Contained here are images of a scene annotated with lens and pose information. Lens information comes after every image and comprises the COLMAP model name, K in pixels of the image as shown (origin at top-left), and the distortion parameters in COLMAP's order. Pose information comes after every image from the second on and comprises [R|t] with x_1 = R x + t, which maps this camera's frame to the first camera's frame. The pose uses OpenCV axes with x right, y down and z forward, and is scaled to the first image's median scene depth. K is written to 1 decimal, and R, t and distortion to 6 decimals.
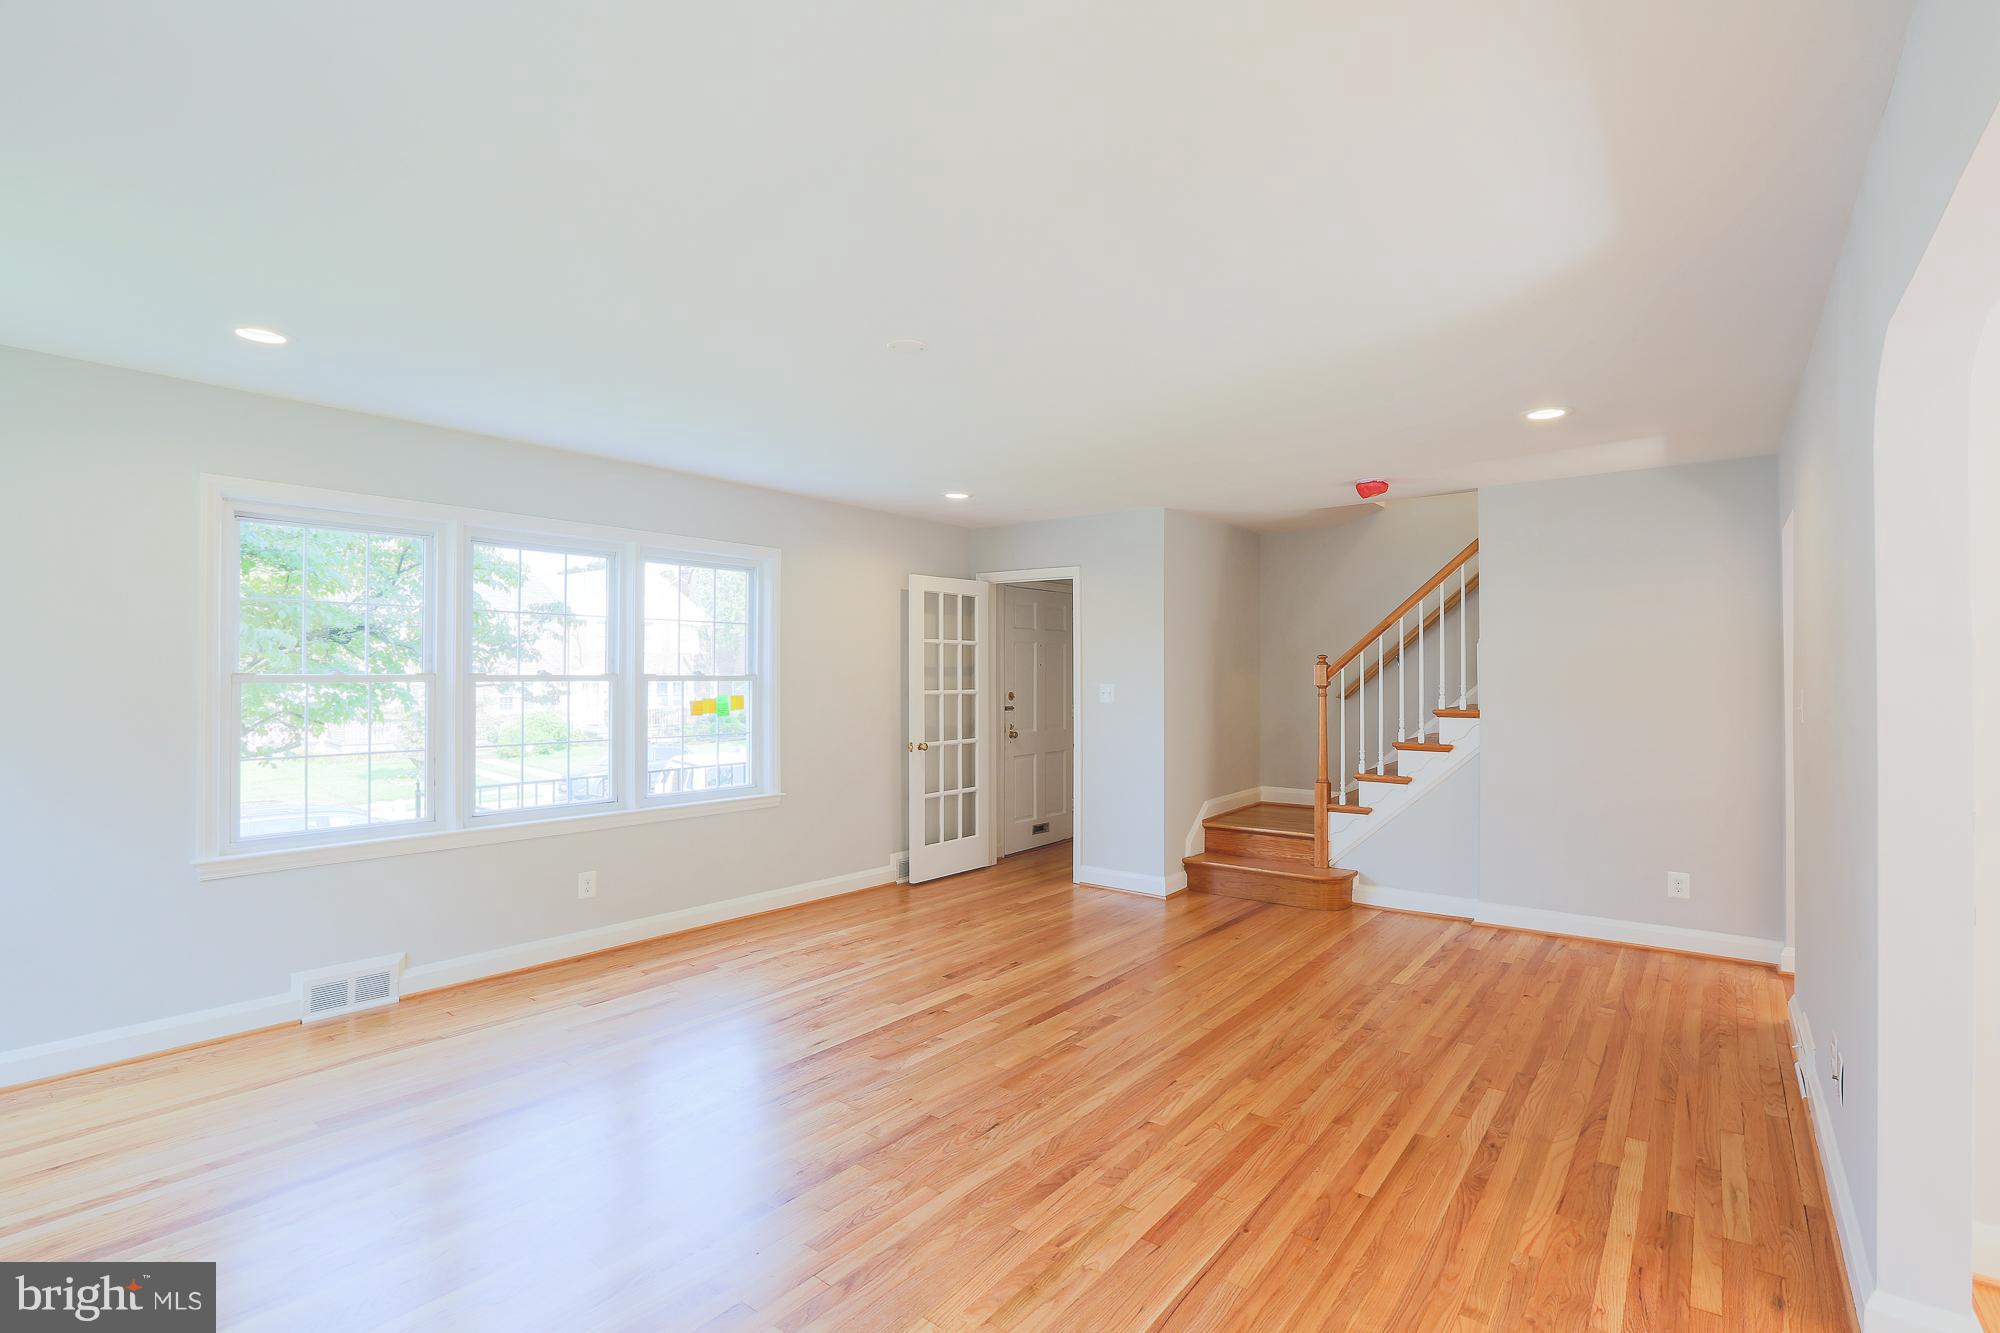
lens RADIAL K [[952.3, 0, 984.0], [0, 952.3, 674.7], [0, 0, 1]] dist [-0.062948, 0.030674]
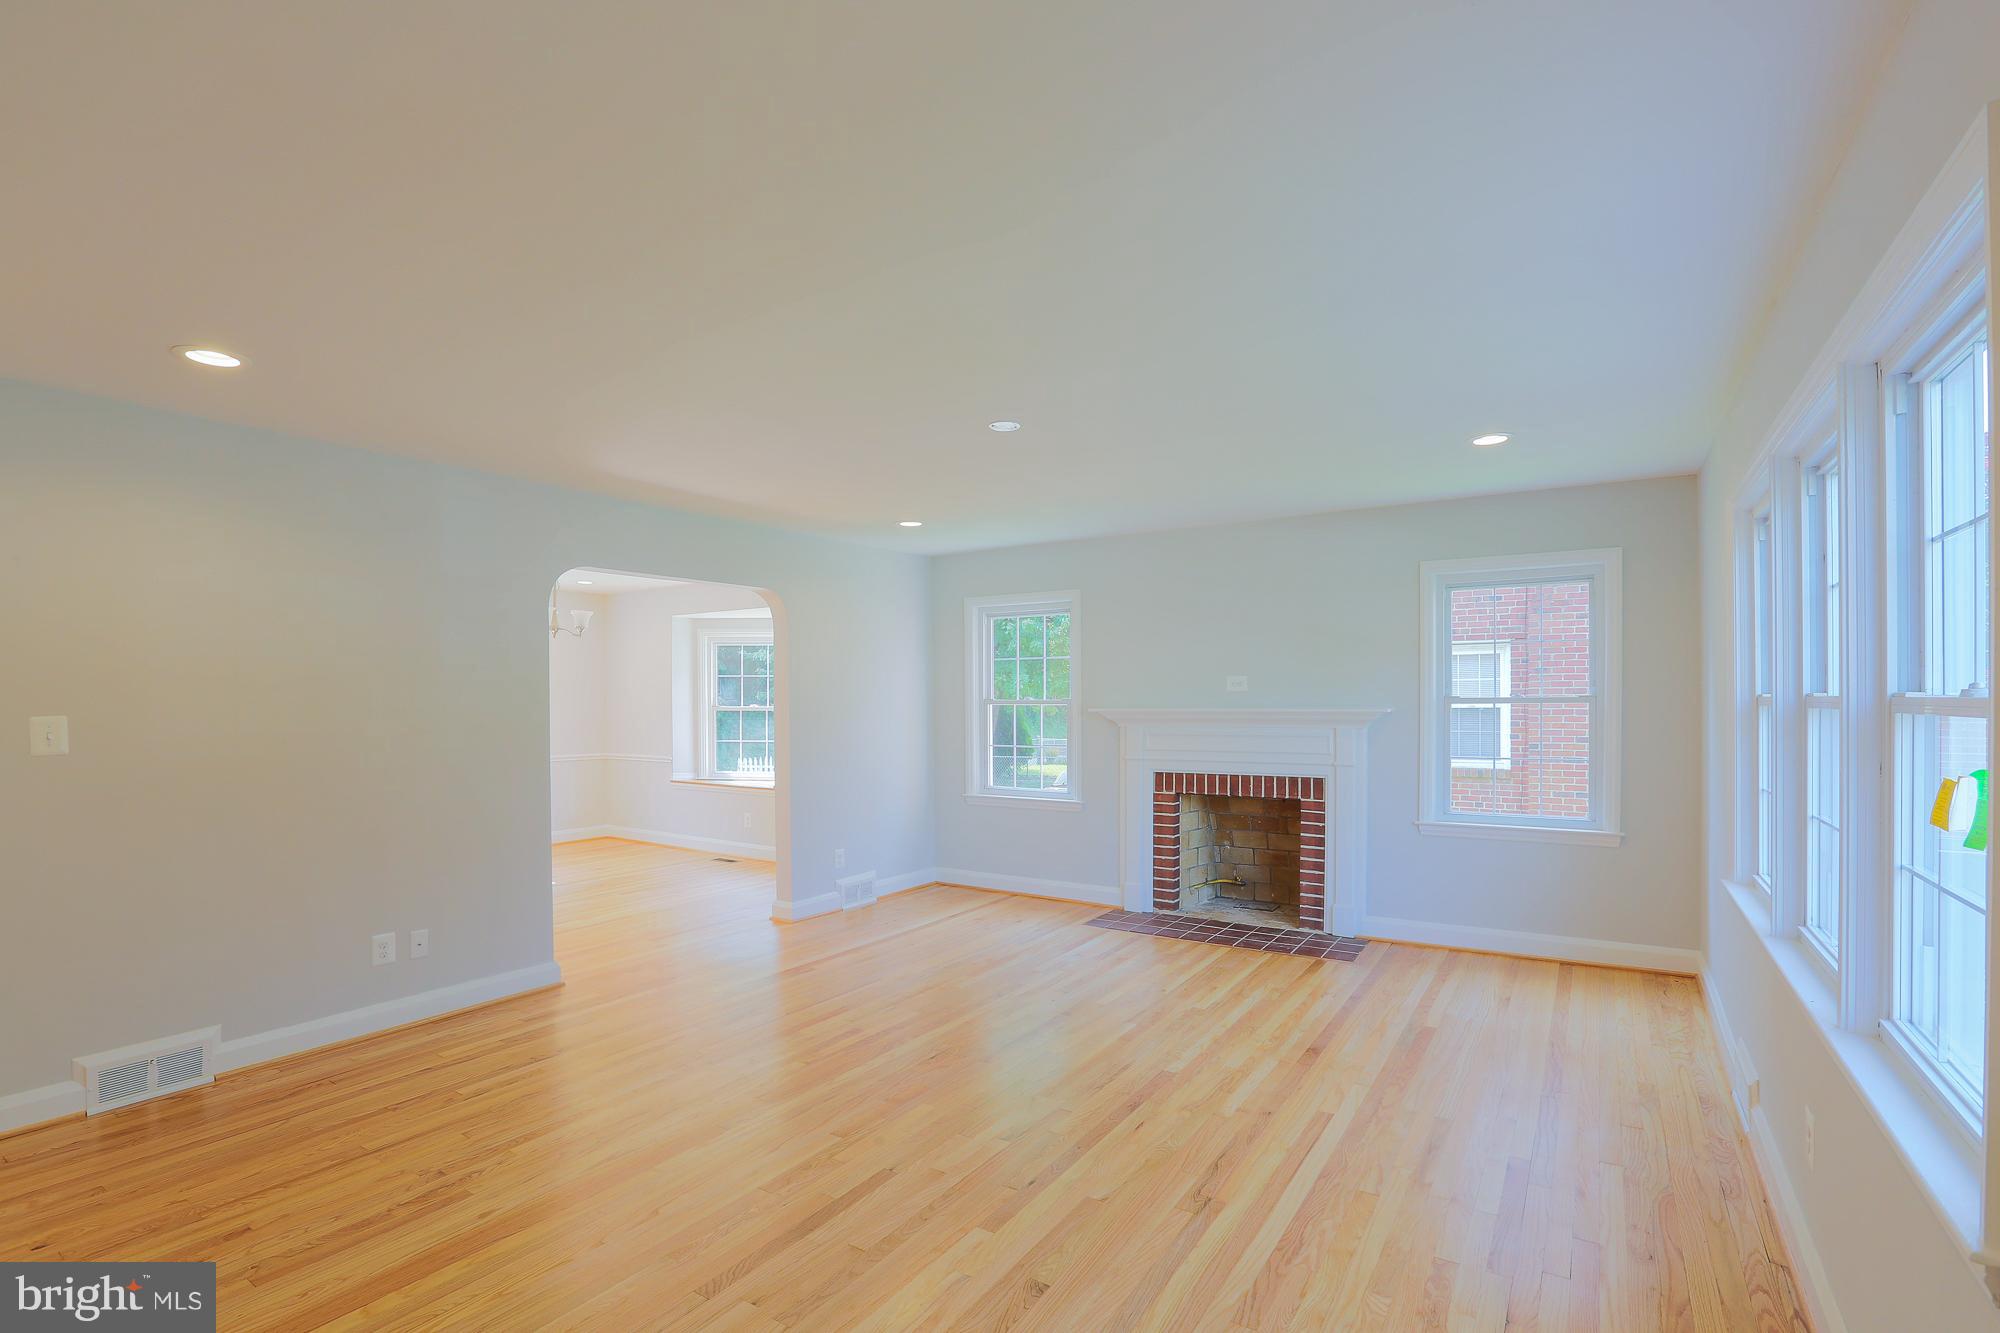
lens RADIAL K [[913.1, 0, 1001.3], [0, 913.1, 669.5], [0, 0, 1]] dist [-0.057196, 0.022860]
pose [[-0.994300, 0.000225, -0.106614, 0.028491], [0.003455, 0.999541, -0.030105, -0.002588], [0.106558, -0.030301, -0.993845, 1.346457]]
